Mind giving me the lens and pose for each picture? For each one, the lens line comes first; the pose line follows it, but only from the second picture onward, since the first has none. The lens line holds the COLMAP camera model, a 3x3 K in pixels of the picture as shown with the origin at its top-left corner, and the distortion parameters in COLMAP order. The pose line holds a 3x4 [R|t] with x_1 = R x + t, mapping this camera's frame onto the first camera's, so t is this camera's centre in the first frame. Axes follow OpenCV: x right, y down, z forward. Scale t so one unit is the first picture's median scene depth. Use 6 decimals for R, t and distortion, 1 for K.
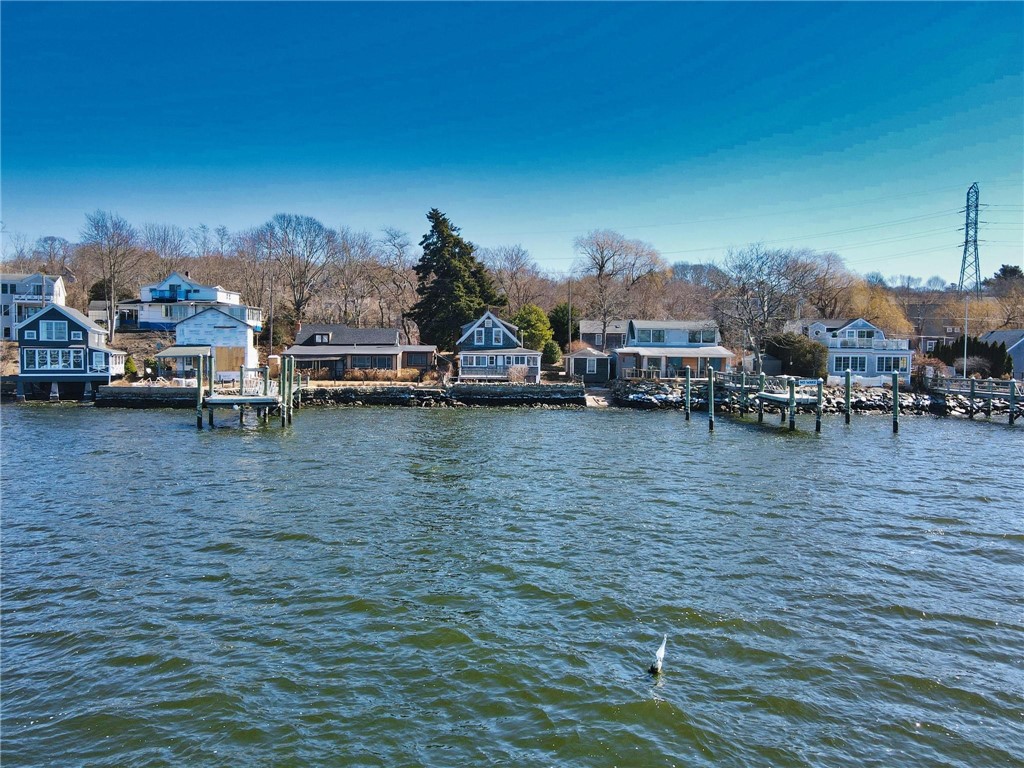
lens RADIAL K [[776.2, 0, 512.0], [0, 776.2, 384.0], [0, 0, 1]] dist [-0.006883, 0.048513]
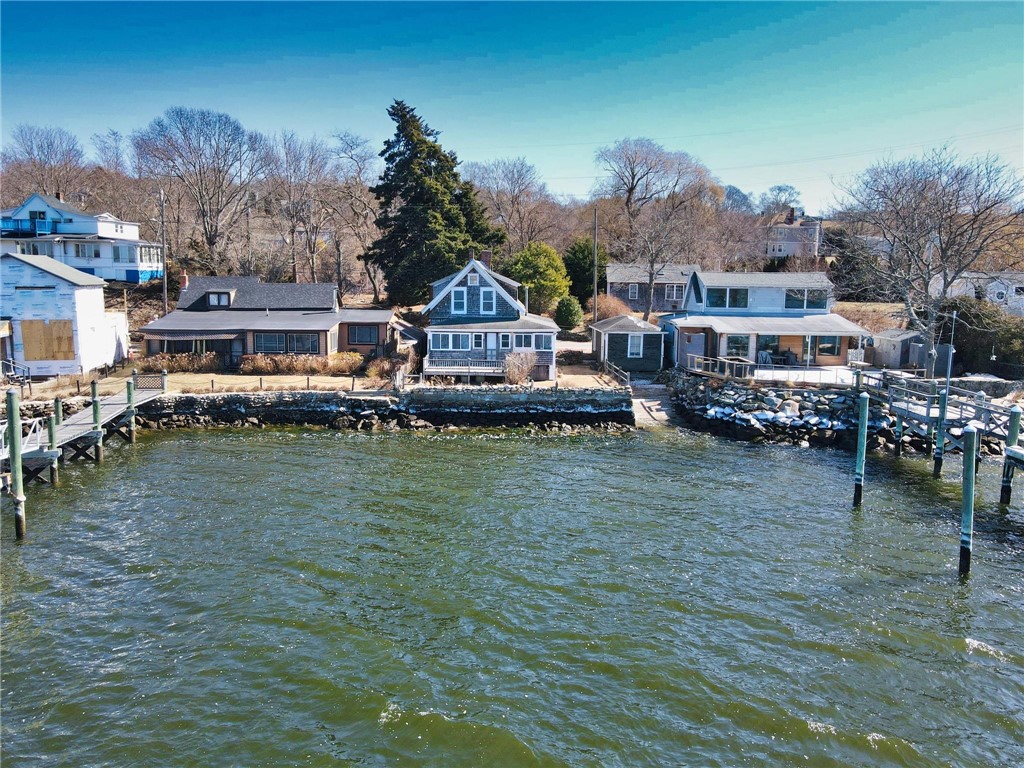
lens RADIAL K [[776.2, 0, 512.0], [0, 776.2, 384.0], [0, 0, 1]] dist [-0.006883, 0.048513]
pose [[0.999992, 0.002832, -0.002751, 0.002787], [-0.002552, 0.995290, 0.096908, -0.055653], [0.003013, -0.096900, 0.995290, 0.372081]]
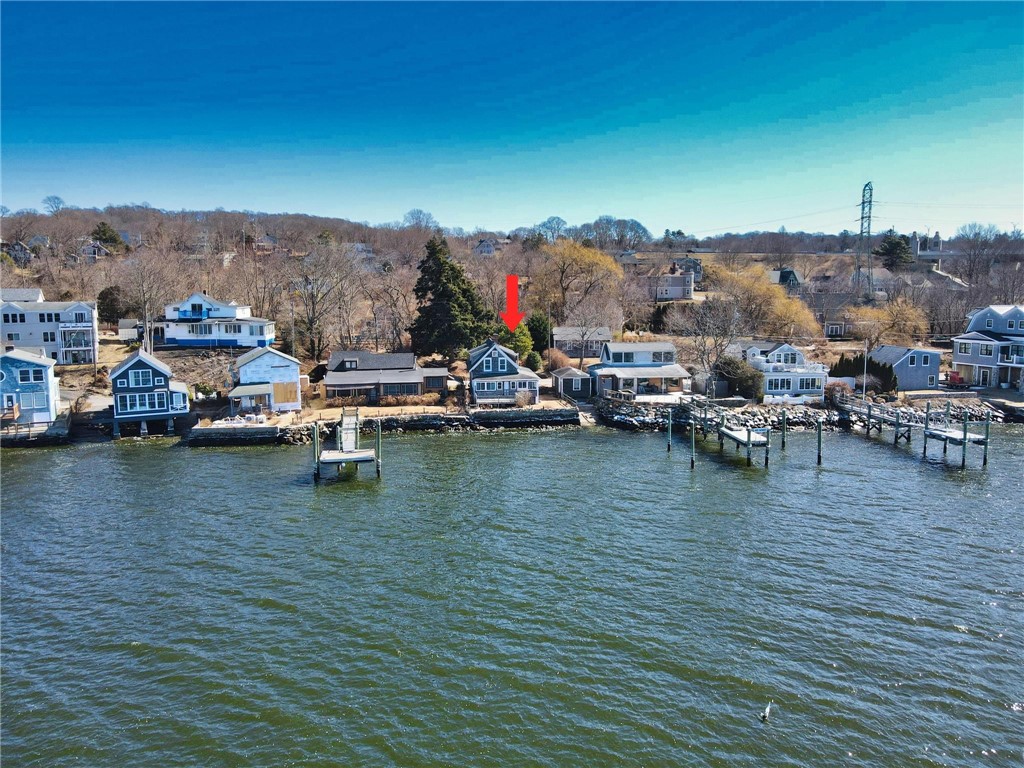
lens RADIAL K [[749.6, 0, 512.0], [0, 749.6, 384.0], [0, 0, 1]] dist [-0.001932, 0.040658]
pose [[0.994523, -0.026533, 0.101098, -0.125065], [0.017482, 0.995844, 0.089379, -0.136948], [-0.103049, -0.087122, 0.990853, -0.178179]]
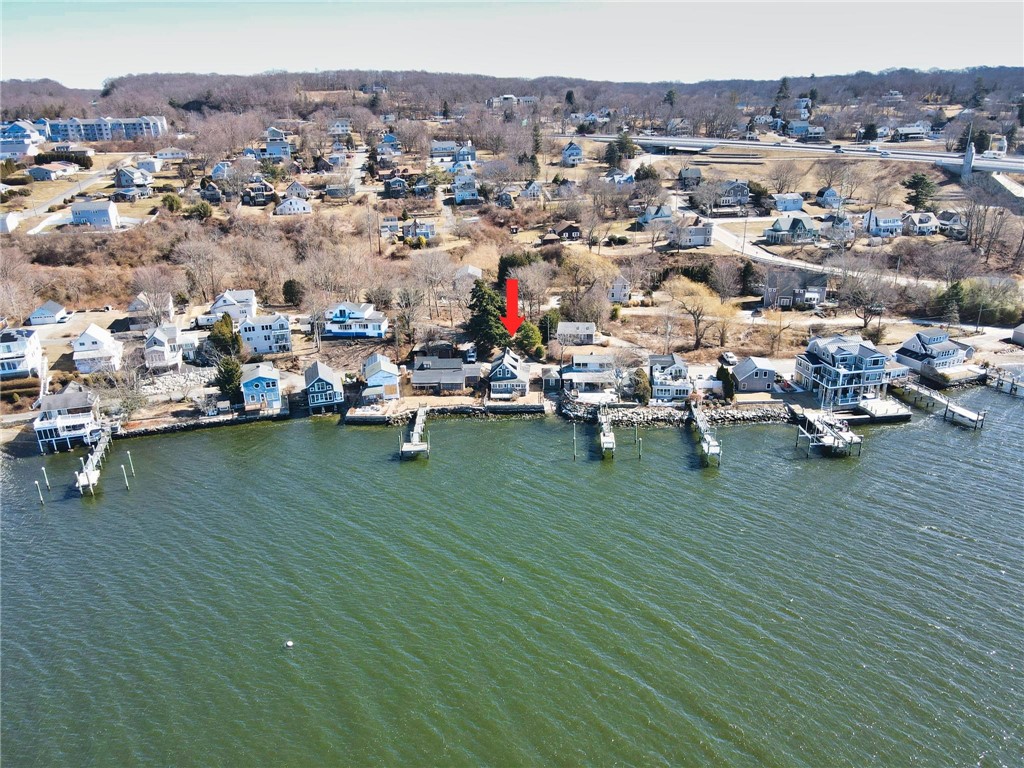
lens RADIAL K [[749.6, 0, 512.0], [0, 749.6, 384.0], [0, 0, 1]] dist [-0.001932, 0.040658]
pose [[0.997211, -0.006871, -0.074319, 0.150462], [0.030405, 0.946782, 0.320436, -0.712304], [0.068162, -0.321802, 0.944350, -1.010106]]
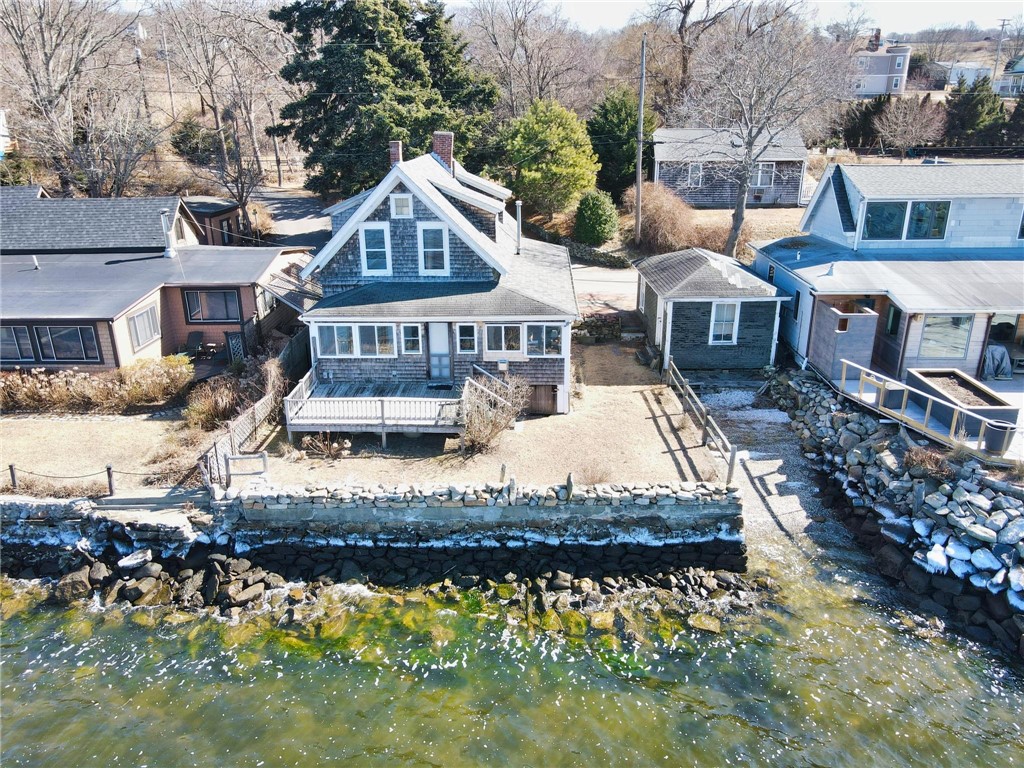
lens RADIAL K [[749.6, 0, 512.0], [0, 749.6, 384.0], [0, 0, 1]] dist [-0.001932, 0.040658]
pose [[0.999251, -0.005404, -0.038305, 0.024181], [0.016652, 0.953848, 0.299827, -0.099970], [0.034917, -0.300240, 0.953224, 0.704302]]
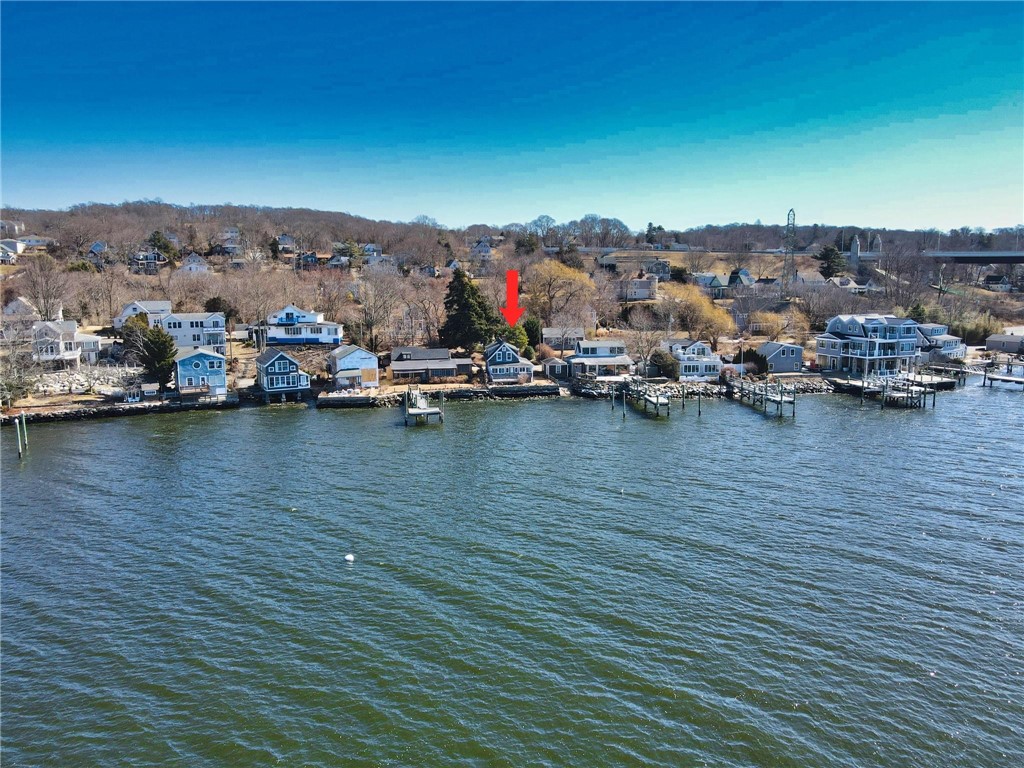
lens RADIAL K [[749.6, 0, 512.0], [0, 749.6, 384.0], [0, 0, 1]] dist [-0.001932, 0.040658]
pose [[0.993079, -0.031628, 0.113110, -0.216781], [0.019090, 0.993720, 0.110258, -0.193216], [-0.115887, -0.107336, 0.987446, -0.774494]]
